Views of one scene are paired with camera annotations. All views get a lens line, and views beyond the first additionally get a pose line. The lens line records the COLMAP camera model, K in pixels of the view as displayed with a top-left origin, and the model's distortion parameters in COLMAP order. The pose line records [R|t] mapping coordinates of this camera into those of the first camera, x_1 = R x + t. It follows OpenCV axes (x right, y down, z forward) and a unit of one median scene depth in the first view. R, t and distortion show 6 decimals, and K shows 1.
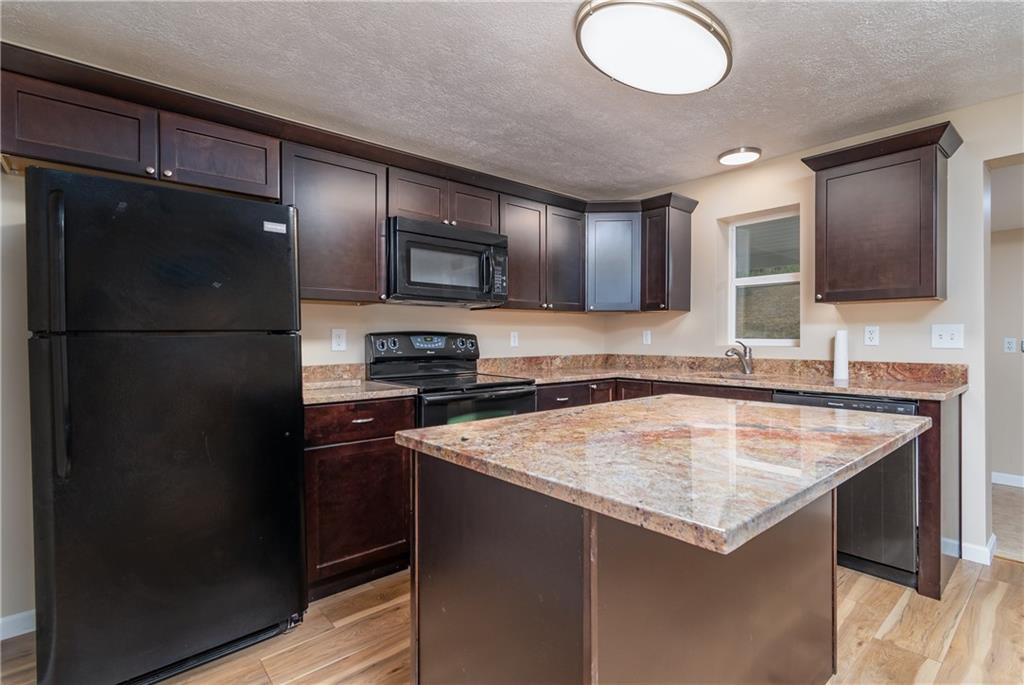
lens RADIAL K [[501.8, 0, 509.9], [0, 501.8, 343.3], [0, 0, 1]] dist [-0.003210, 0.002350]
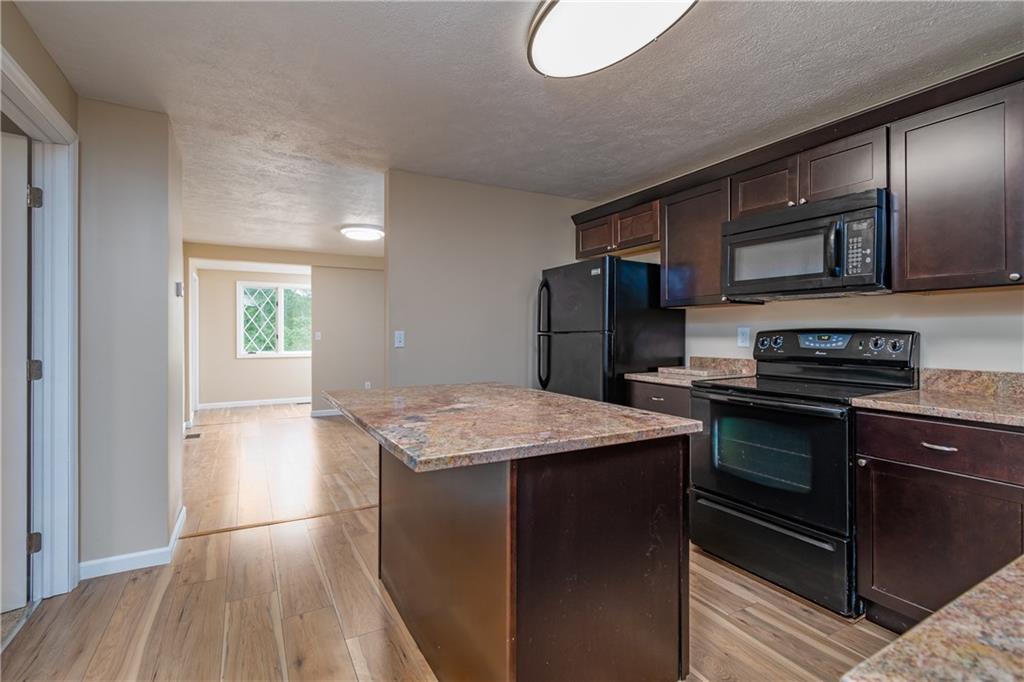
lens RADIAL K [[471.3, 0, 502.1], [0, 471.3, 336.5], [0, 0, 1]] dist [0.003568, -0.000867]
pose [[-0.214541, 0.008305, -0.976680, 0.707770], [-0.011448, 0.999874, 0.011017, -0.012442], [0.976648, 0.013544, -0.214419, 0.614182]]
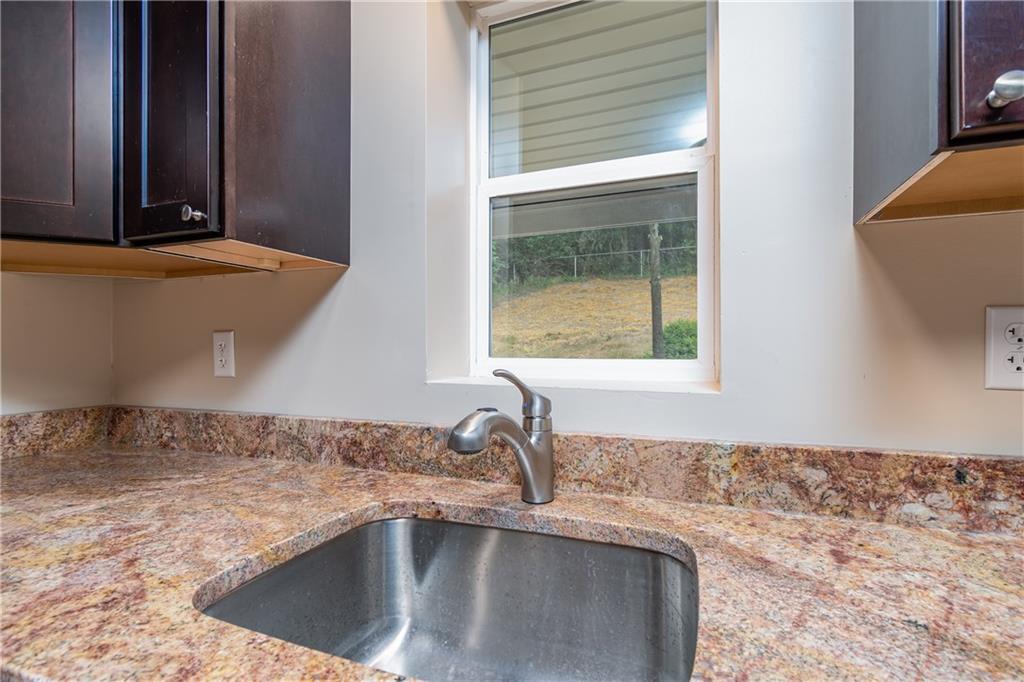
lens RADIAL K [[471.3, 0, 520.8], [0, 471.3, 343.0], [0, 0, 1]] dist [0.003568, -0.000867]
pose [[0.877053, -0.002141, 0.480390, 0.363746], [0.011738, 0.999787, -0.016973, -0.014372], [-0.480251, 0.020525, 0.876891, 0.817801]]
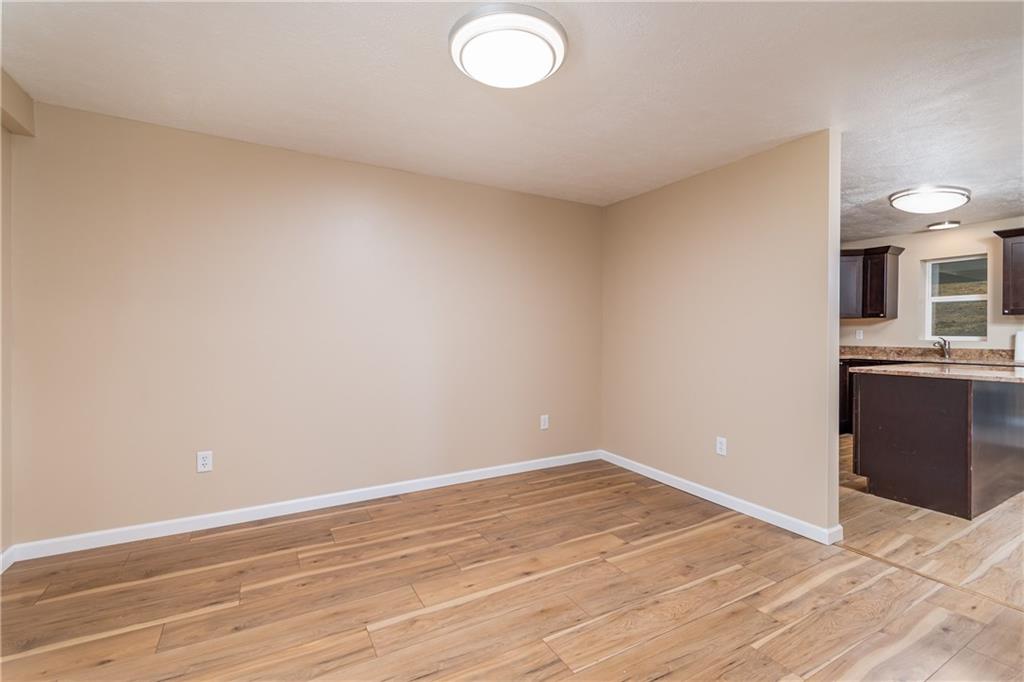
lens RADIAL K [[471.3, 0, 506.4], [0, 471.3, 335.2], [0, 0, 1]] dist [0.003568, -0.000867]
pose [[0.984588, 0.003004, -0.174862, -0.670408], [-0.003710, 0.999986, -0.003711, -0.000633], [0.174849, 0.004303, 0.984586, -0.760814]]
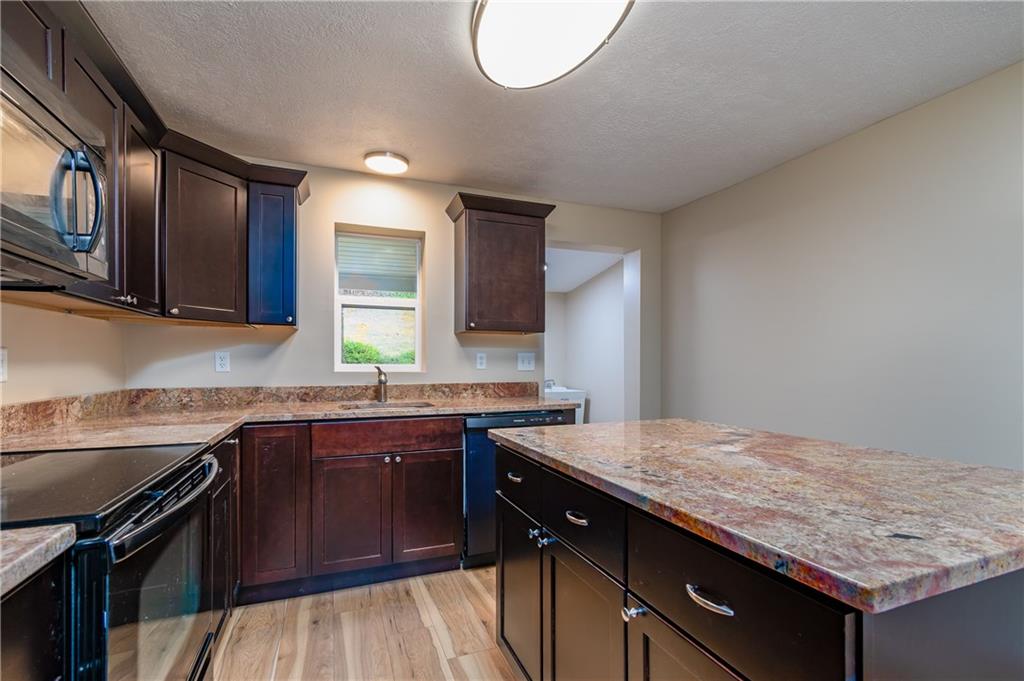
lens RADIAL K [[471.3, 0, 524.6], [0, 471.3, 365.8], [0, 0, 1]] dist [0.003568, -0.000867]
pose [[0.315781, -0.003360, 0.948826, -0.270435], [0.011936, 0.999929, -0.000432, -0.001487], [-0.948757, 0.011462, 0.315798, 0.492141]]
